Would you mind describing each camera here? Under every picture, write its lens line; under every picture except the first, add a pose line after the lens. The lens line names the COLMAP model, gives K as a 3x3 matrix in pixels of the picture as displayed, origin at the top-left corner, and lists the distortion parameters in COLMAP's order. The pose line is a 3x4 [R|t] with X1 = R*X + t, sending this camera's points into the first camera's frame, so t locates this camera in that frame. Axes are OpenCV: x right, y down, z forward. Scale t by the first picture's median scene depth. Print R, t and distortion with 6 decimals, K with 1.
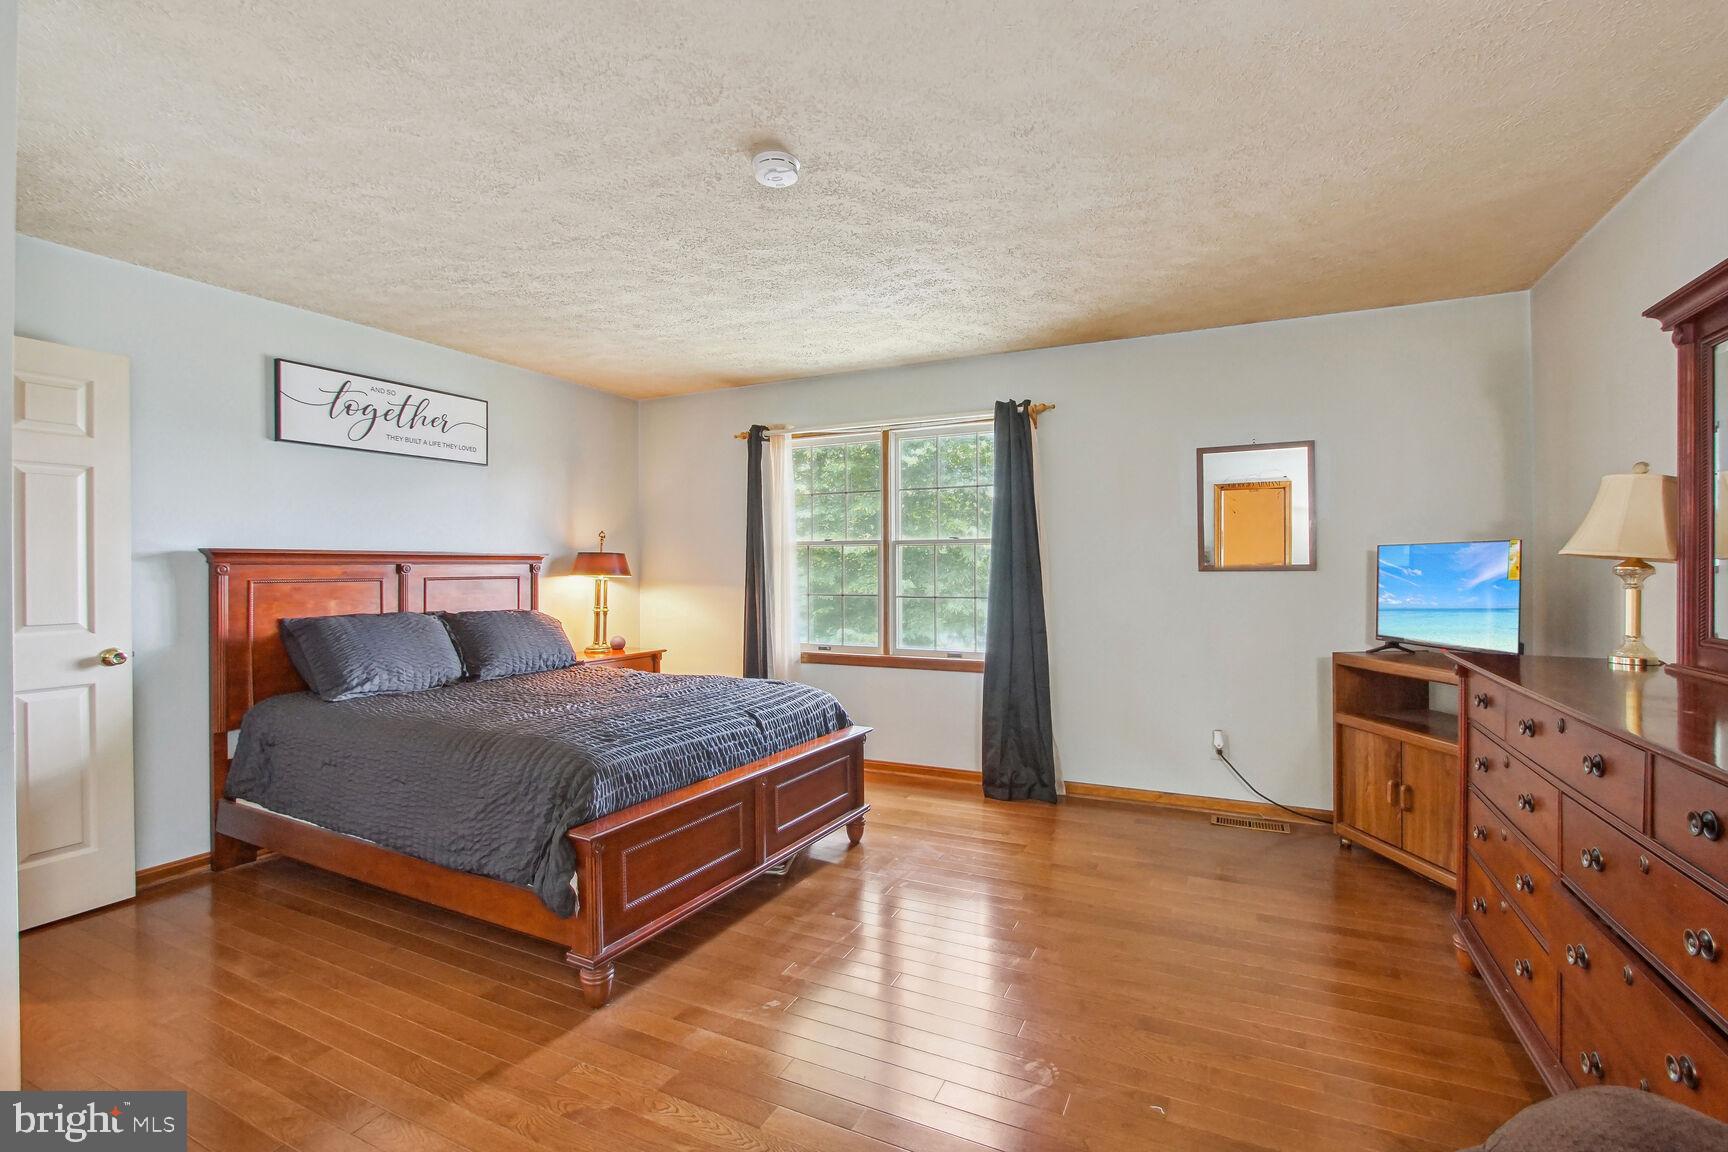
lens RADIAL K [[767.6, 0, 863.9], [0, 767.6, 558.0], [0, 0, 1]] dist [-0.017984, 0.001544]
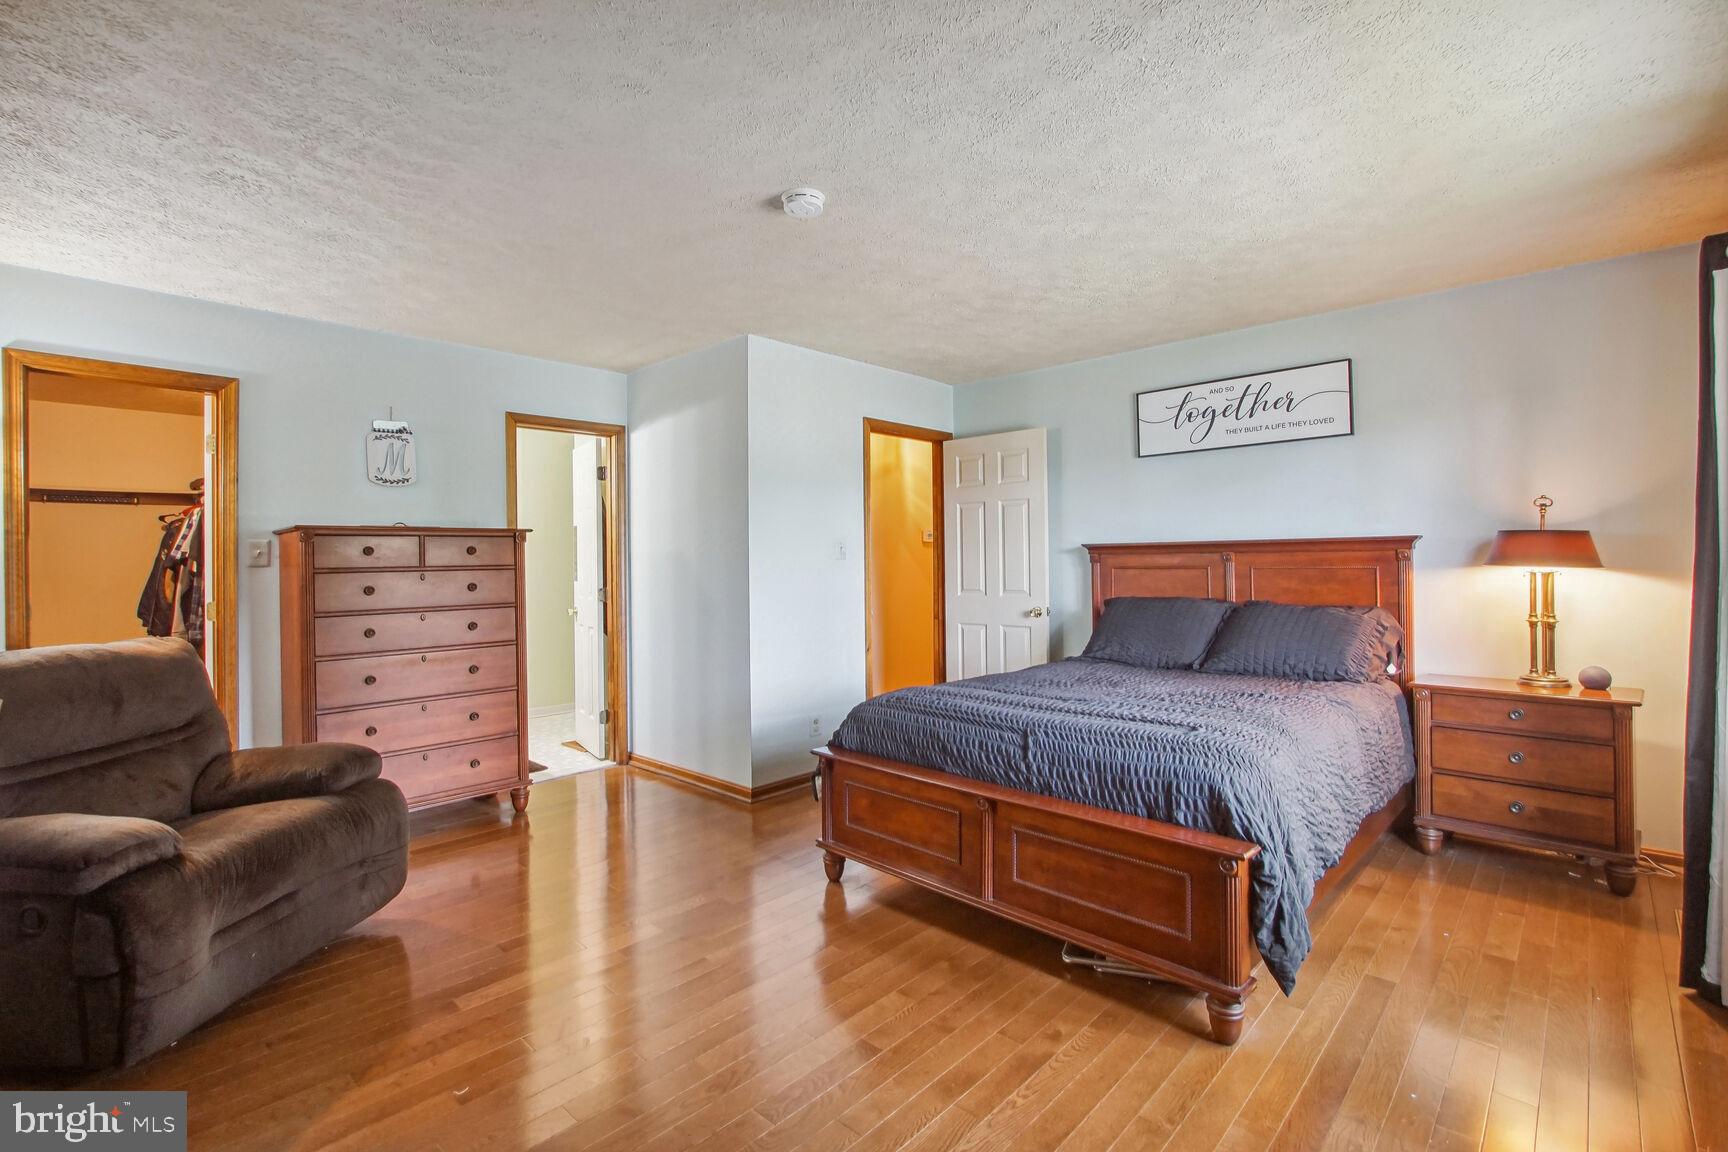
lens RADIAL K [[767.6, 0, 863.9], [0, 767.6, 558.0], [0, 0, 1]] dist [-0.017984, 0.001544]
pose [[-0.276501, 0.003446, -0.961007, 0.538754], [0.023071, 0.999729, -0.003053, 0.007235], [0.960737, -0.023015, -0.276506, 0.815340]]
